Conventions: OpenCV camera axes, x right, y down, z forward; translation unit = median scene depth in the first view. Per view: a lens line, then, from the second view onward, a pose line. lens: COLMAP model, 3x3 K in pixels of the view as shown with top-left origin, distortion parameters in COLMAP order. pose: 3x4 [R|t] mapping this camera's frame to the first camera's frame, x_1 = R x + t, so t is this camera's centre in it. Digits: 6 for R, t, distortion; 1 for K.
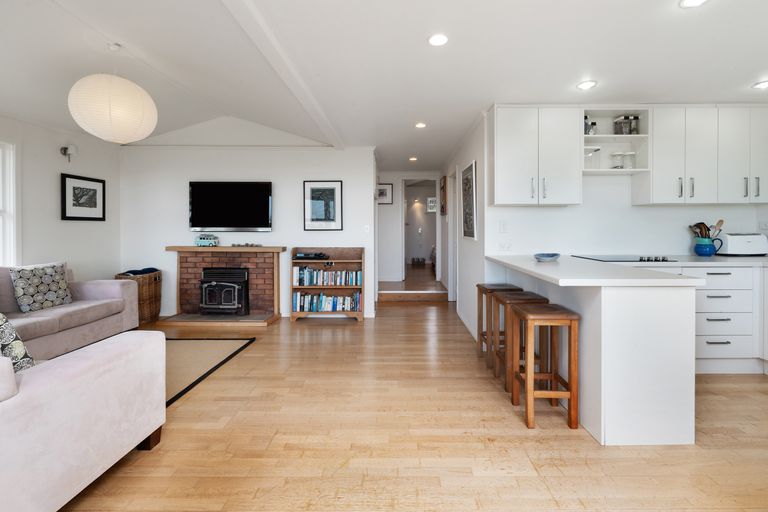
lens RADIAL K [[345.9, 0, 382.6], [0, 345.9, 233.0], [0, 0, 1]] dist [-0.008592, 0.002030]
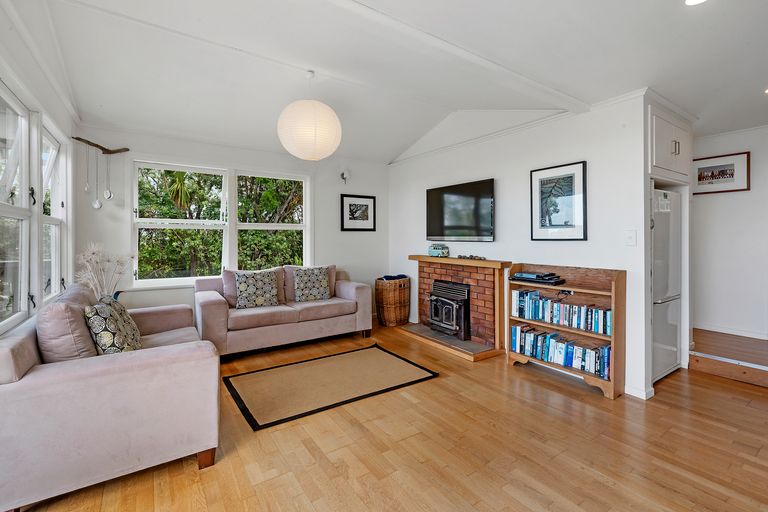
lens RADIAL K [[345.9, 0, 397.9], [0, 345.9, 239.7], [0, 0, 1]] dist [-0.008592, 0.002030]
pose [[0.599212, 0.003987, -0.800581, 0.181304], [-0.006358, 0.999980, 0.000222, -0.007451], [0.800565, 0.004957, 0.599225, 0.364294]]
